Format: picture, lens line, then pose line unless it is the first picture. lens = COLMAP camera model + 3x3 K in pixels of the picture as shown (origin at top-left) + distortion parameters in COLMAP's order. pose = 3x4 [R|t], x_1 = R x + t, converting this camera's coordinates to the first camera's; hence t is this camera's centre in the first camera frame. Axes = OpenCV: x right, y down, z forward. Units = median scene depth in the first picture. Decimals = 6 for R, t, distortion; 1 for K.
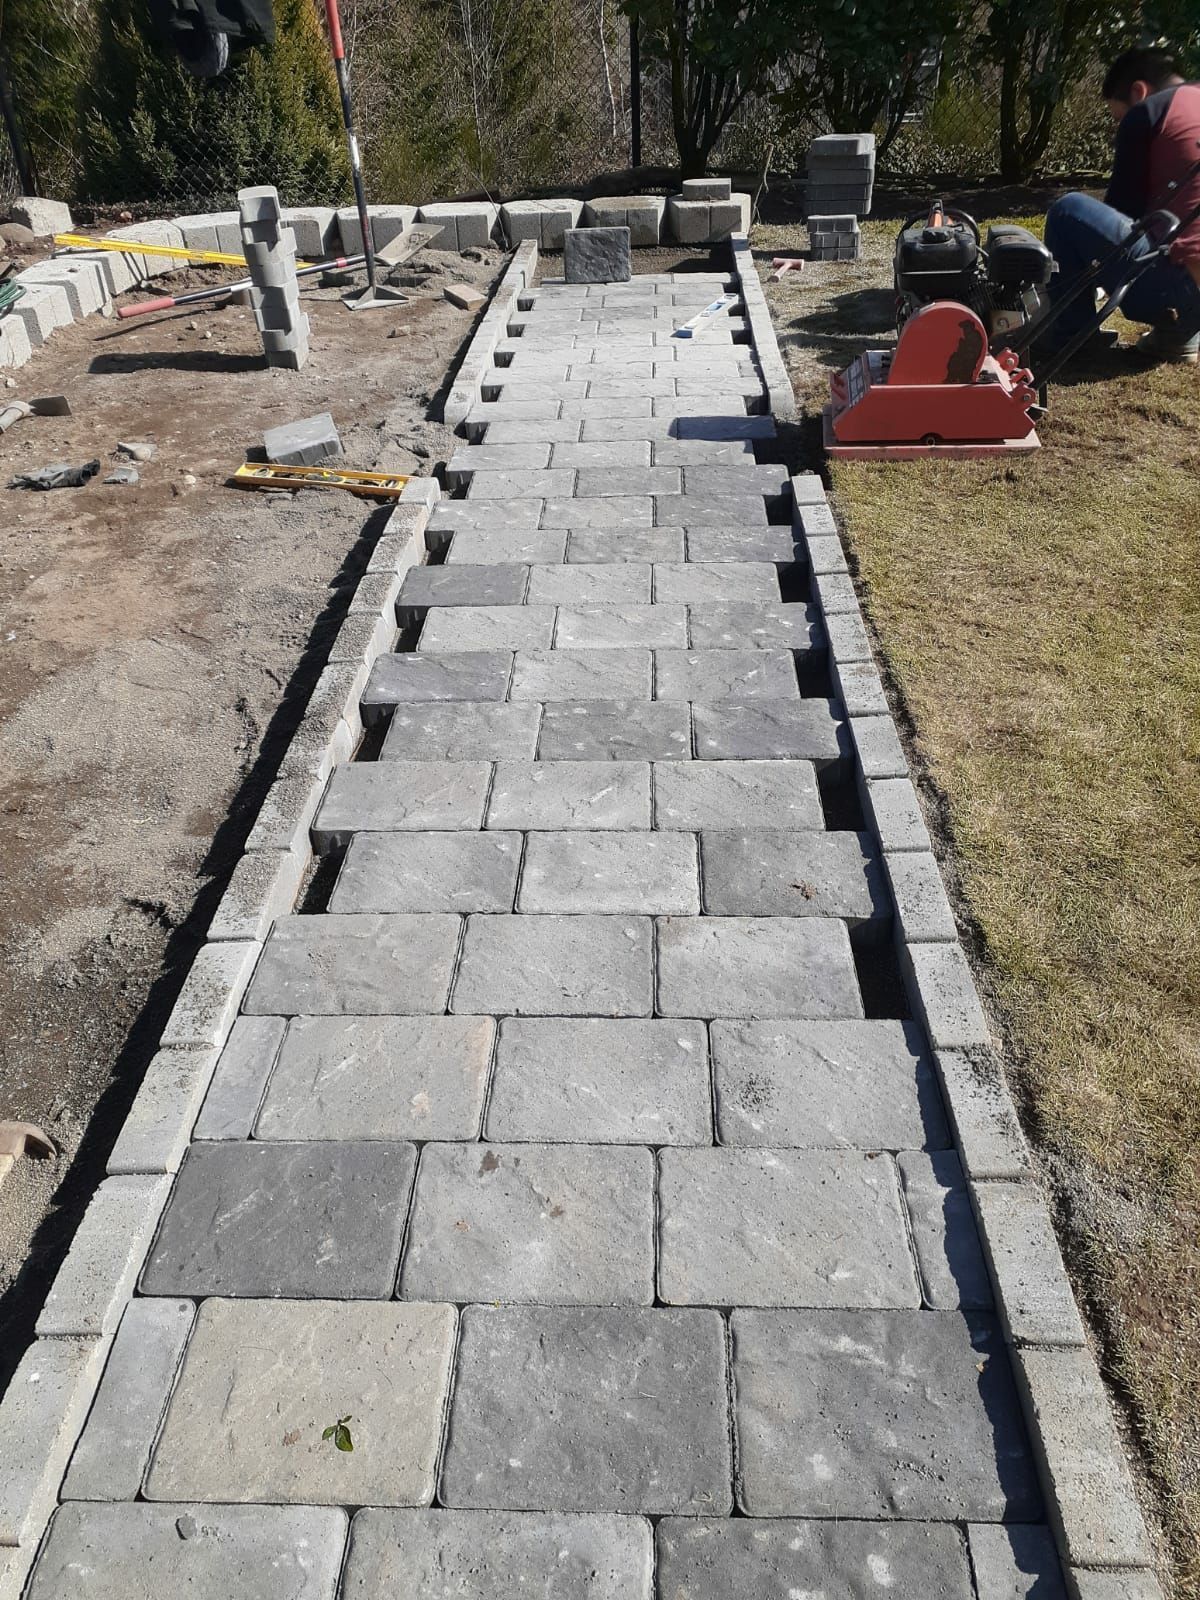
lens RADIAL K [[1404.0, 0, 600.0], [0, 1404.0, 800.0], [0, 0, 1]] dist [0.011237, -0.005243]
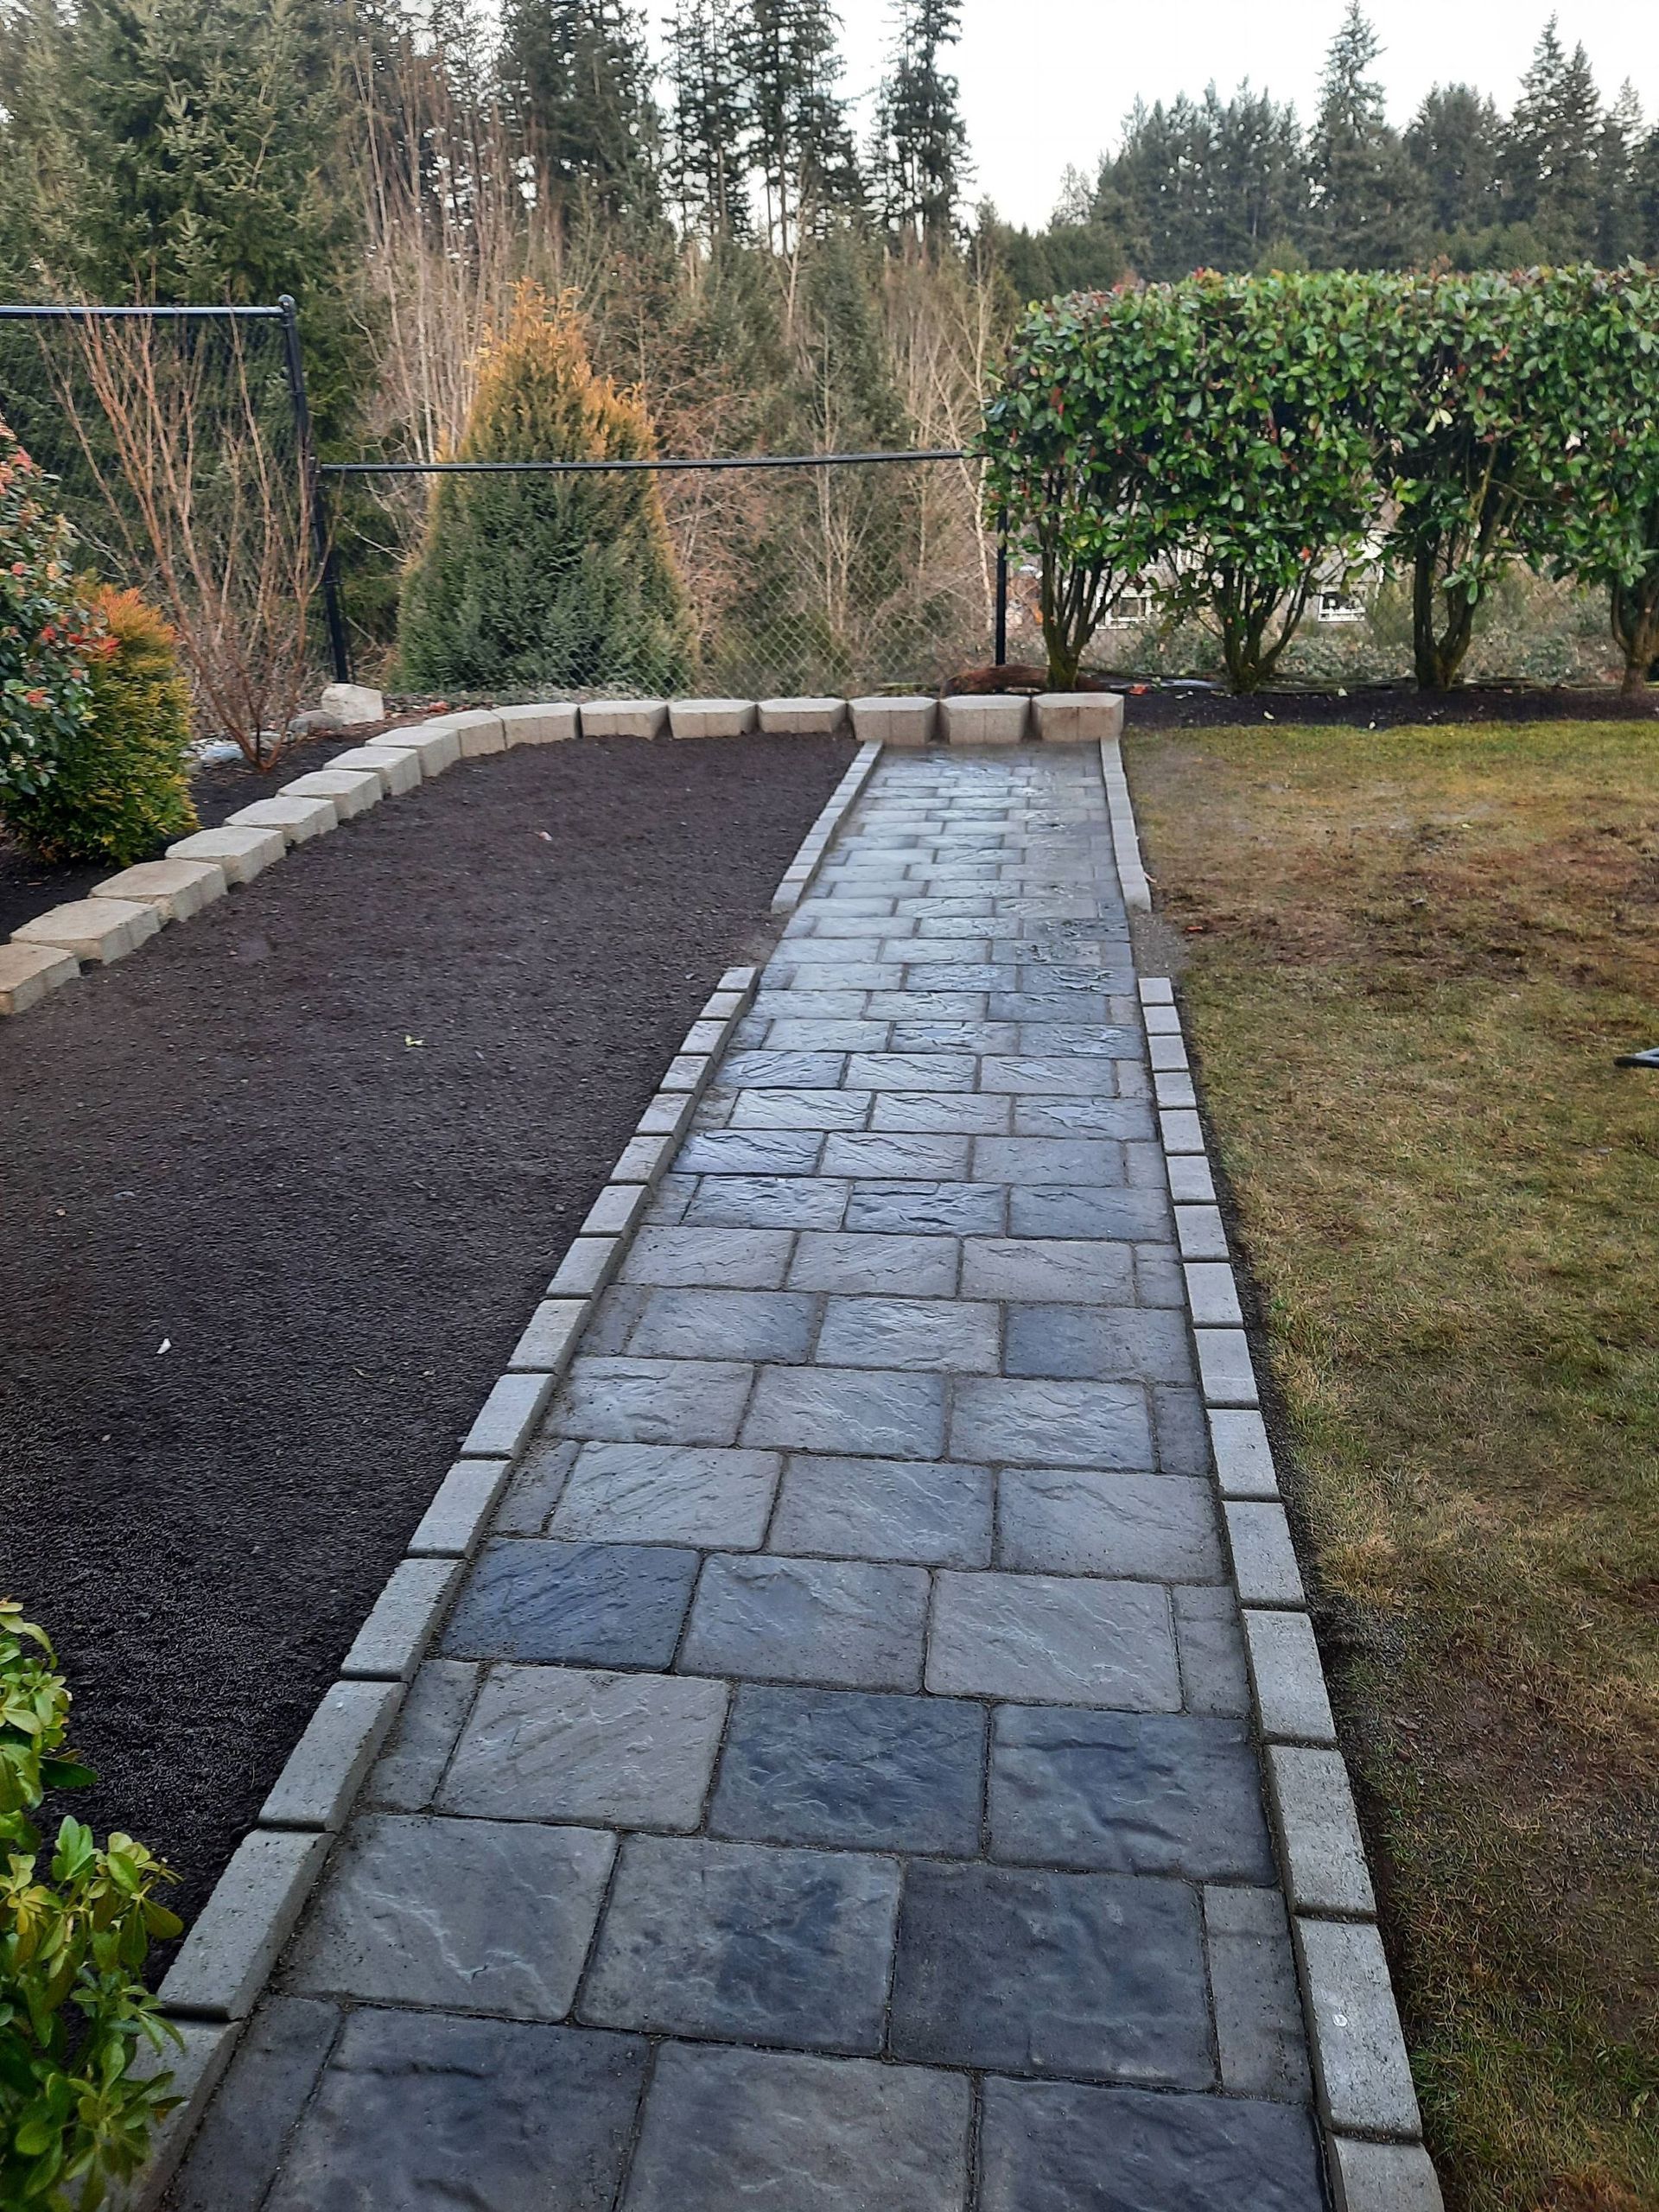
lens RADIAL K [[1714.5, 0, 829.5], [0, 1714.5, 1106.0], [0, 0, 1]] dist [0.008549, -0.039900]
pose [[0.996934, 0.032619, -0.071126, 0.019719], [-0.044241, 0.984706, -0.168514, 0.059786], [0.064542, 0.171144, 0.983130, -0.124262]]
